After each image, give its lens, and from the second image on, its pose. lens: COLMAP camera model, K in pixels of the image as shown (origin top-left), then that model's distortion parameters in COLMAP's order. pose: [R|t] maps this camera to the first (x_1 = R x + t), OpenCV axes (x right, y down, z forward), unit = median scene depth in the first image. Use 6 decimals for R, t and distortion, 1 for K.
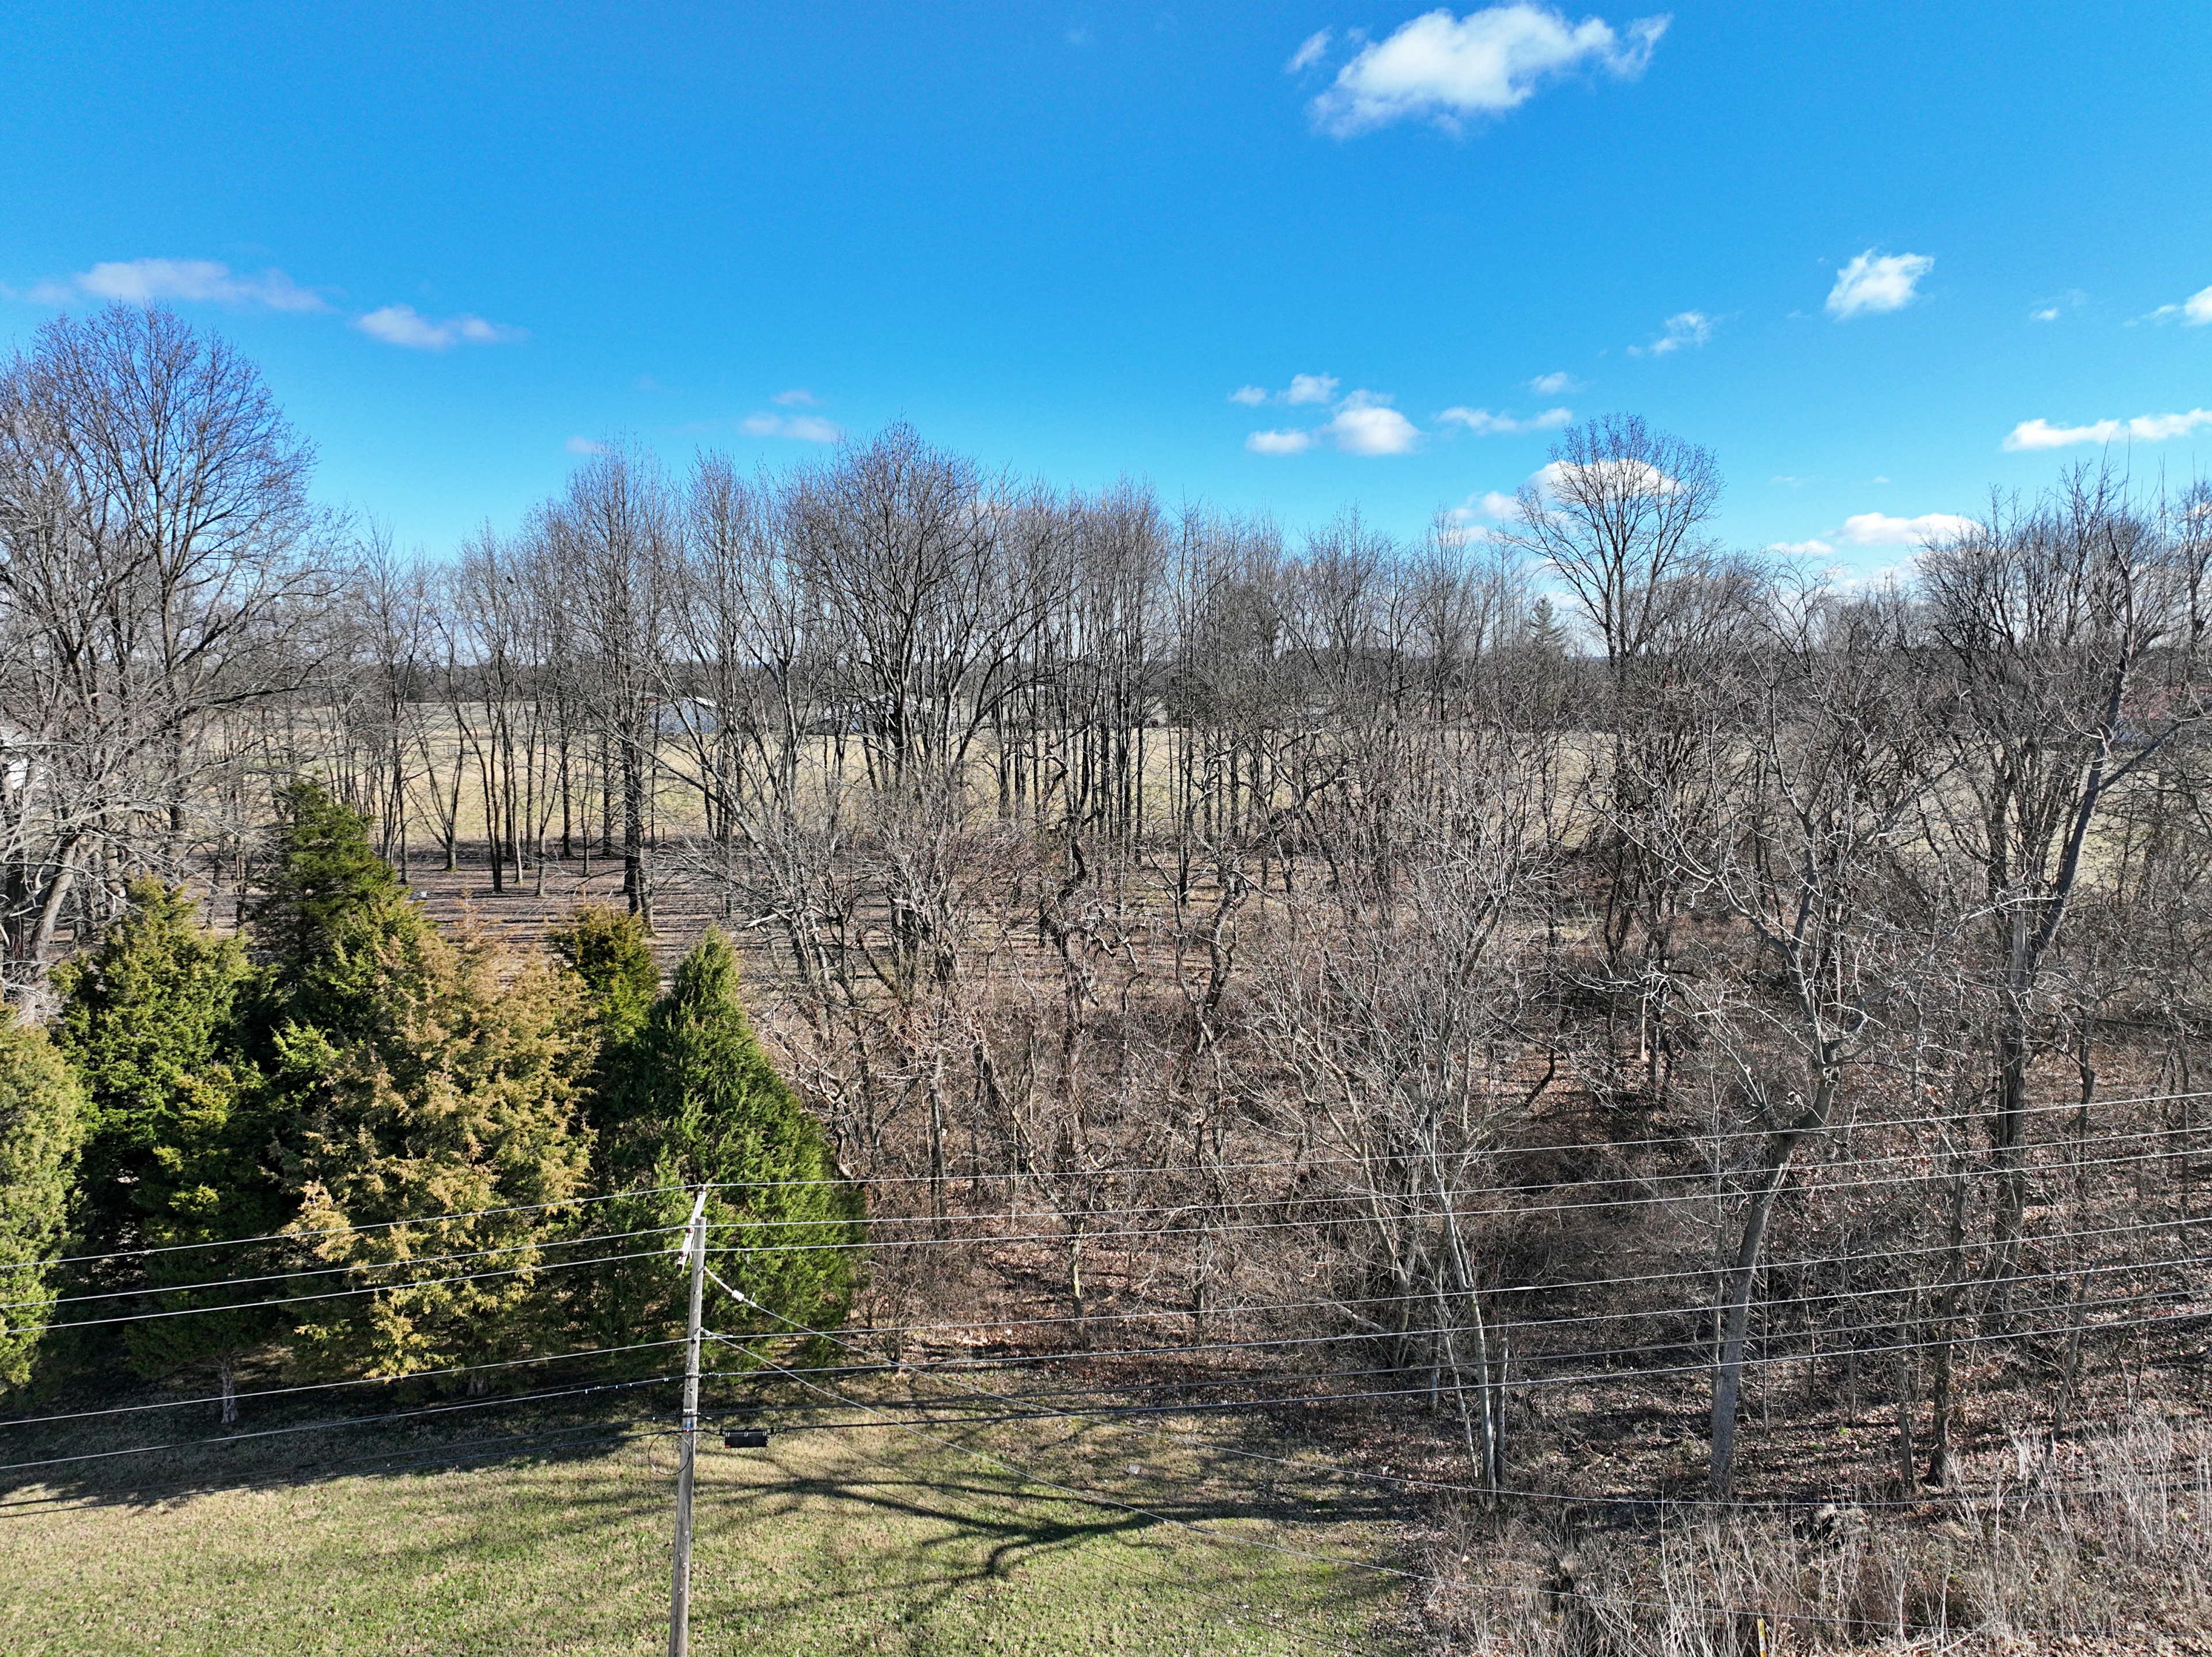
lens RADIAL K [[1547.5, 0, 1112.0], [0, 1547.5, 831.9], [0, 0, 1]] dist [0.020311, 0.000090]
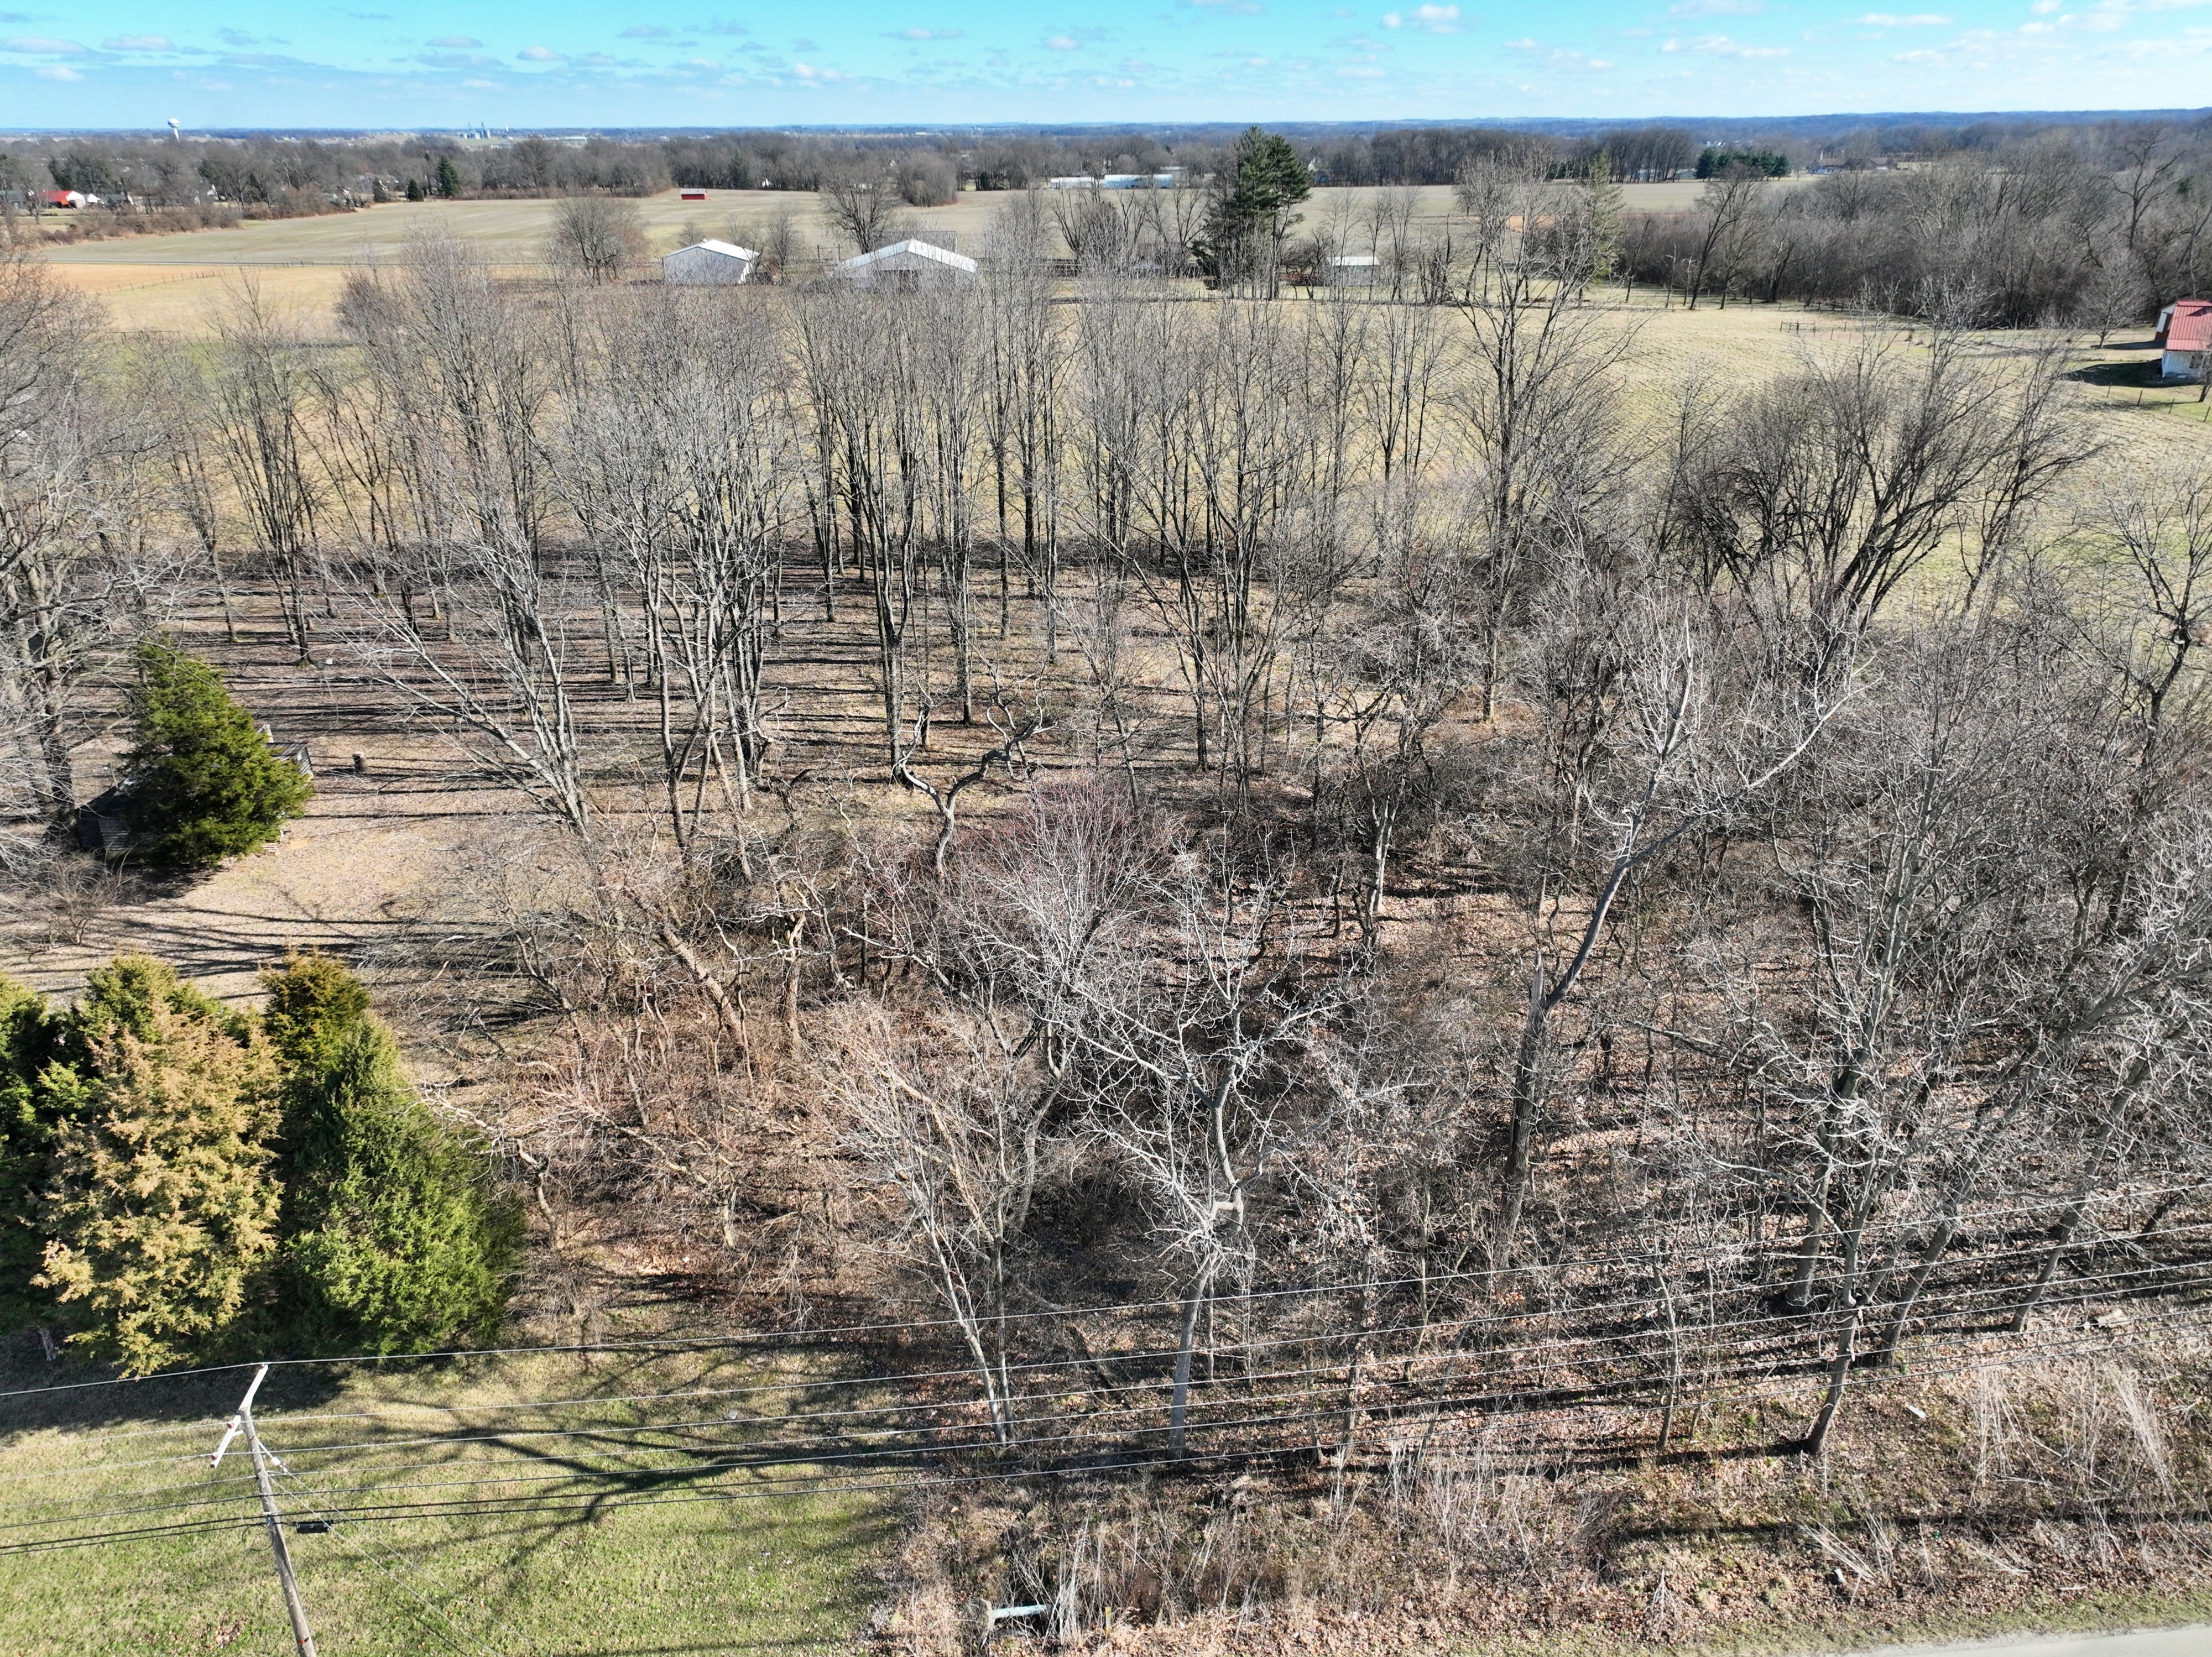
lens RADIAL K [[1547.5, 0, 1100.0], [0, 1547.5, 829.8], [0, 0, 1]] dist [0.020311, 0.000090]
pose [[0.997868, 0.025503, -0.060076, 0.410382], [-0.005152, 0.948401, 0.317033, -0.498688], [0.065061, -0.316047, 0.946510, -0.066479]]
